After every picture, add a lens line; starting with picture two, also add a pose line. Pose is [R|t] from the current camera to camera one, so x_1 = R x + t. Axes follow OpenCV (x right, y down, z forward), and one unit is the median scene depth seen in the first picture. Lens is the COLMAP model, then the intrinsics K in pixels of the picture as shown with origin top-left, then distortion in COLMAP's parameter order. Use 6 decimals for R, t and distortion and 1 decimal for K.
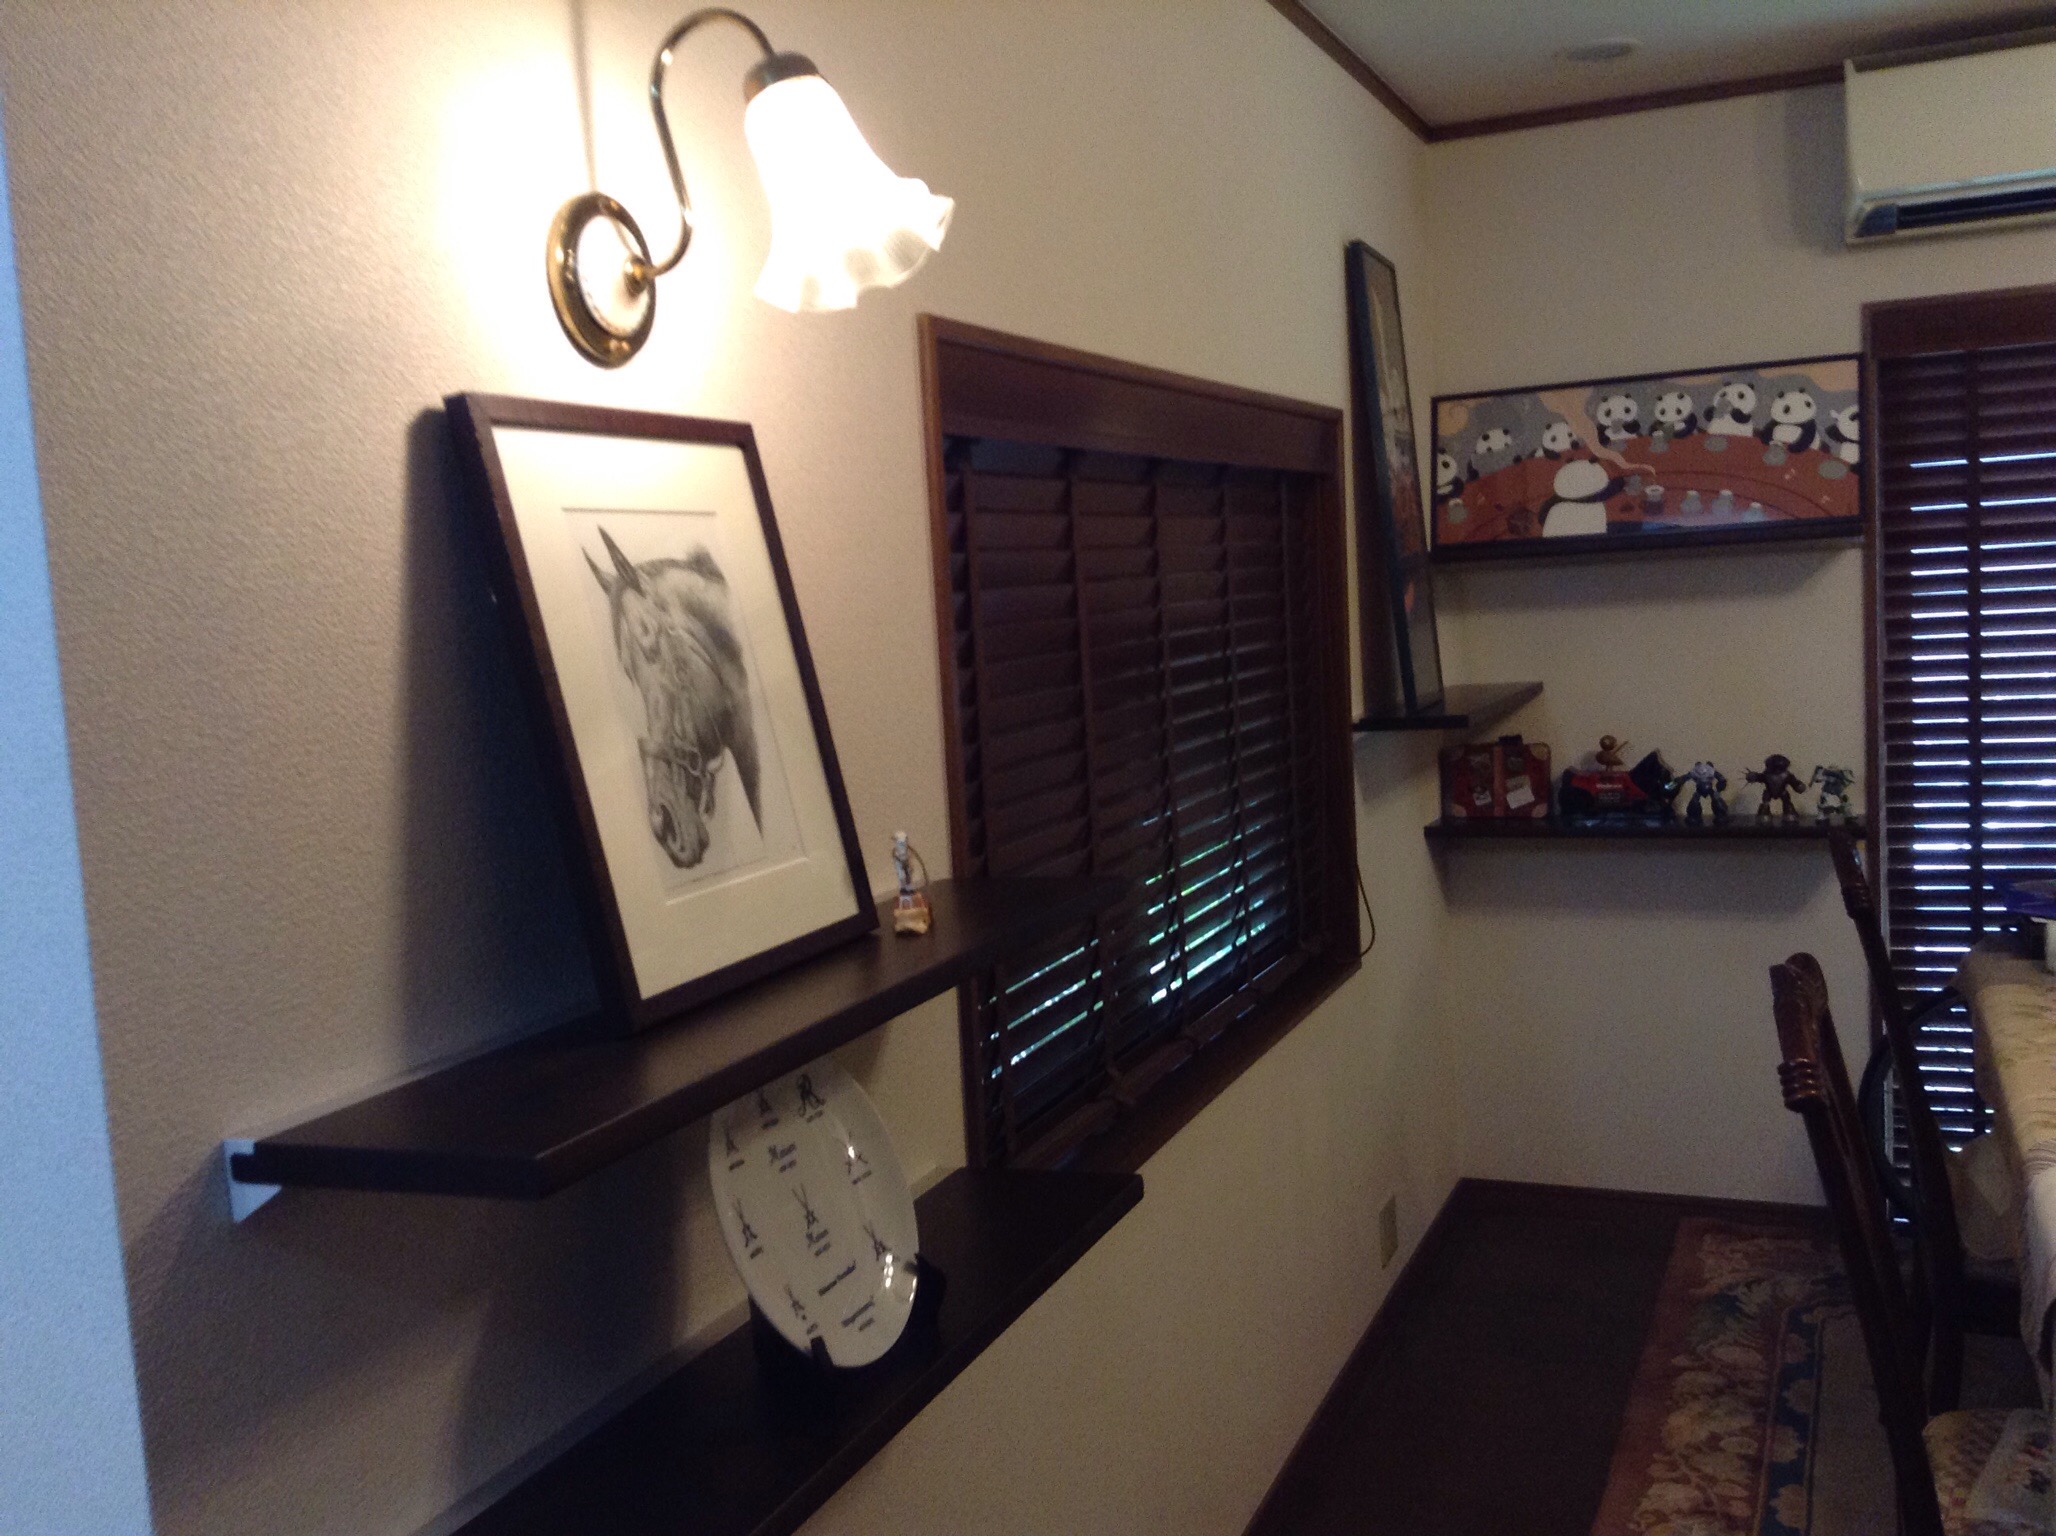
lens RADIAL K [[1965.5, 0, 1089.7], [0, 1965.5, 760.6], [0, 0, 1]] dist [0.178796, -0.419177]
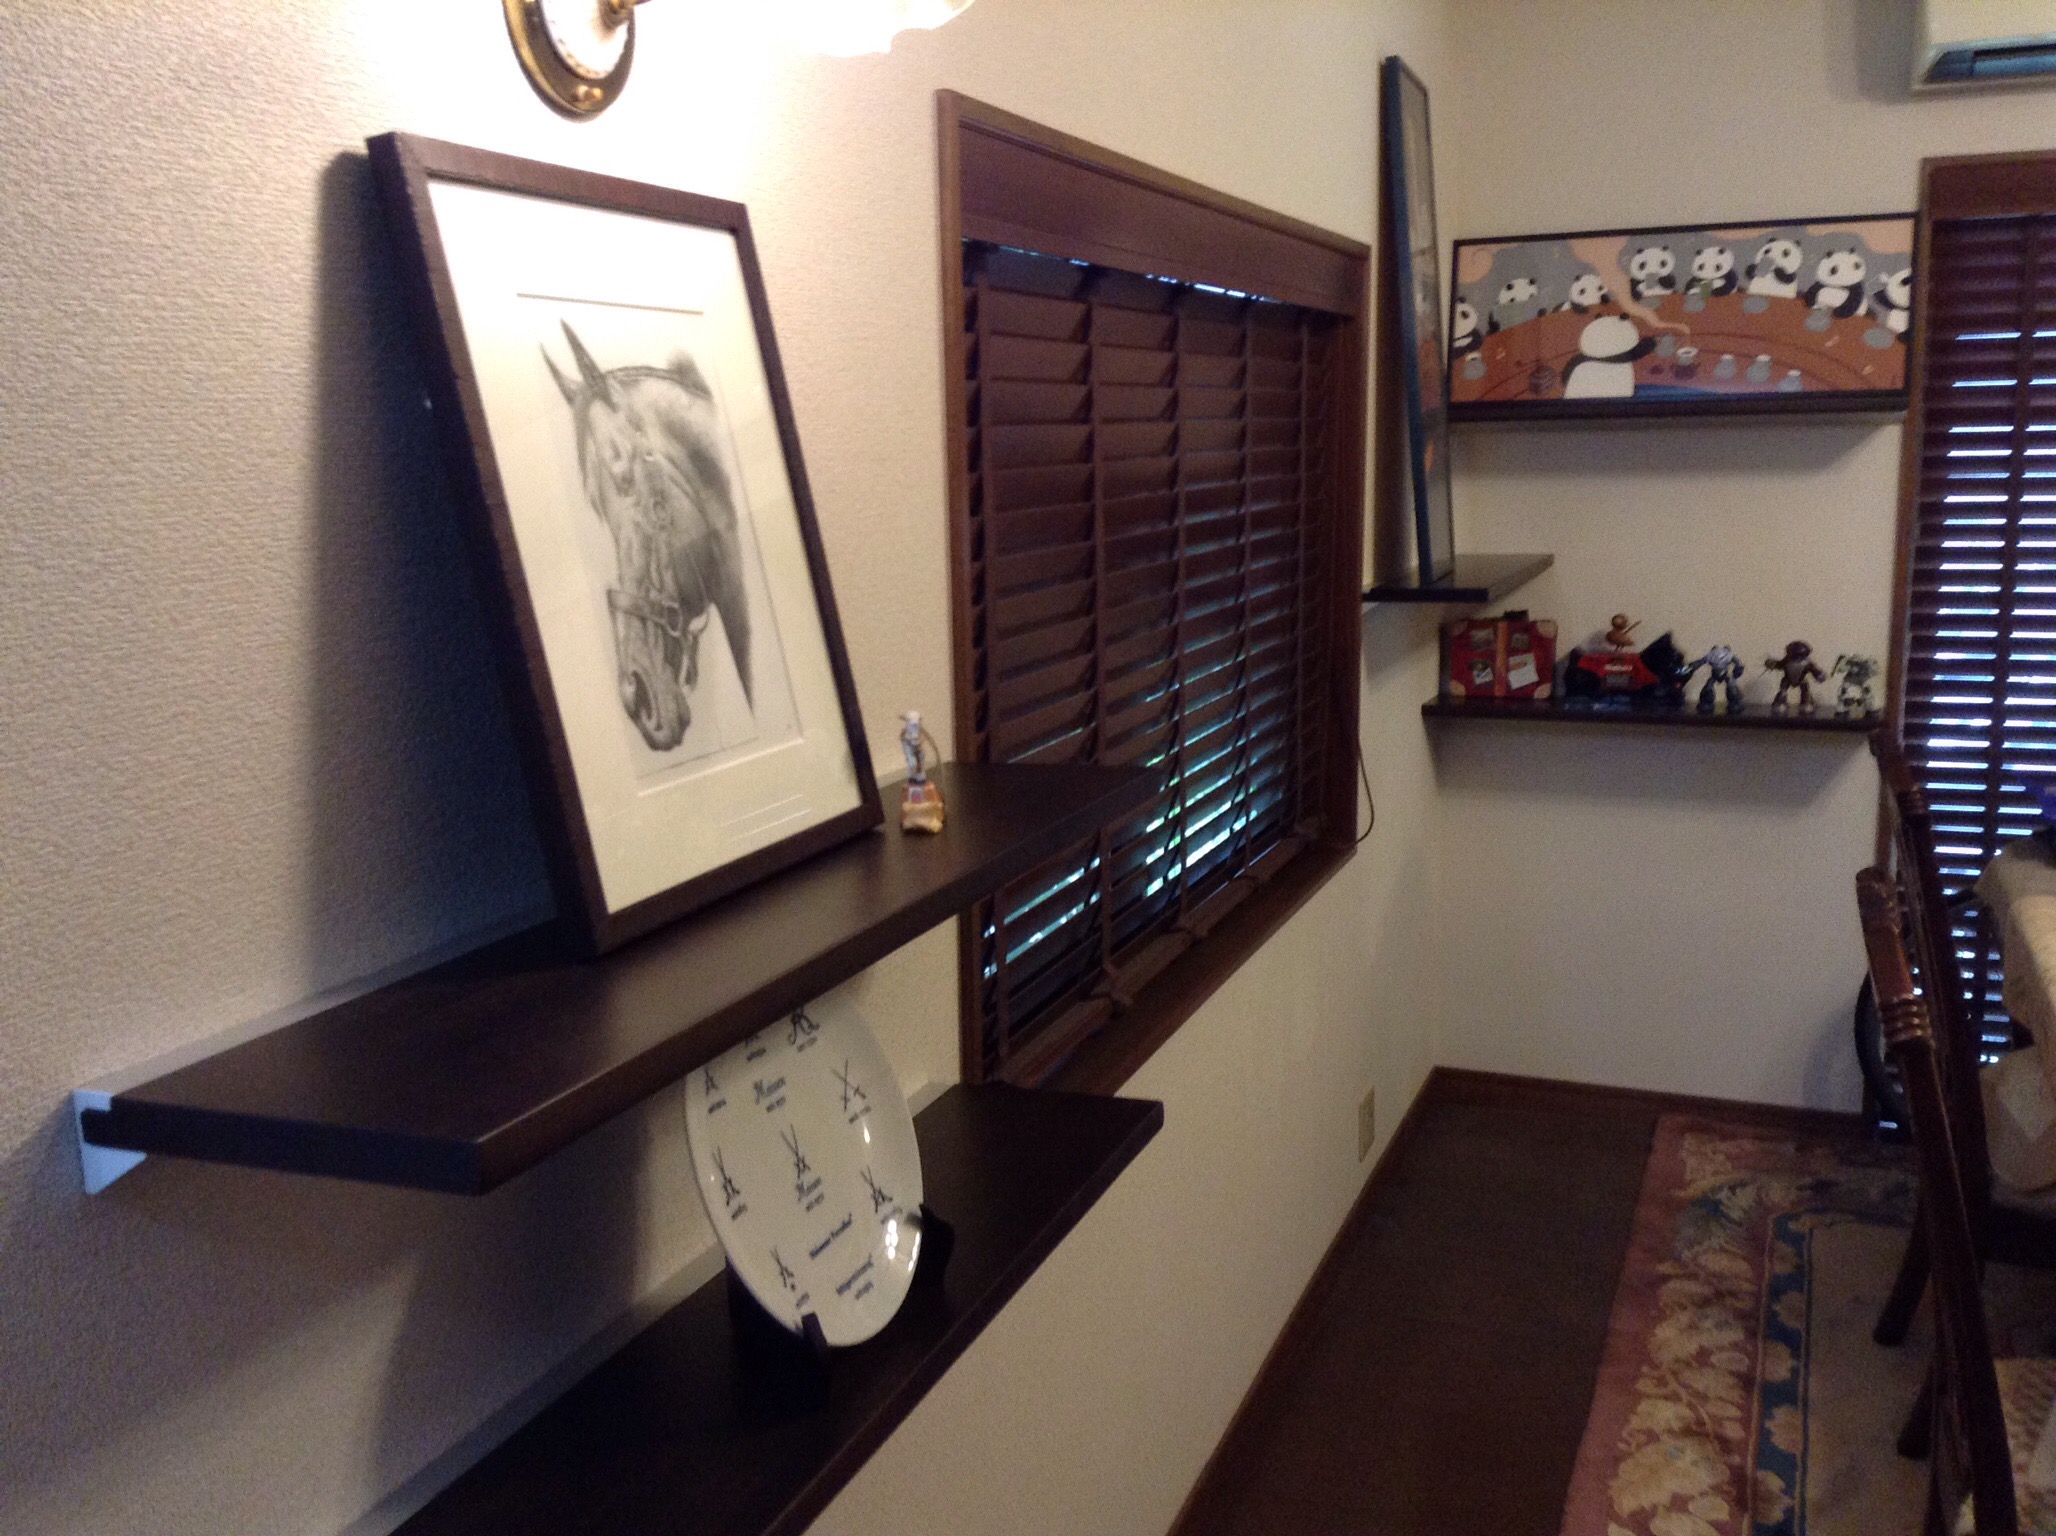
lens RADIAL K [[1945.0, 0, 1083.0], [0, 1945.0, 775.1], [0, 0, 1]] dist [0.133208, -0.289972]
pose [[0.998853, 0.035666, 0.031932, -0.028515], [-0.038179, 0.995912, 0.081867, -0.004214], [-0.028881, -0.082992, 0.996132, 0.096802]]
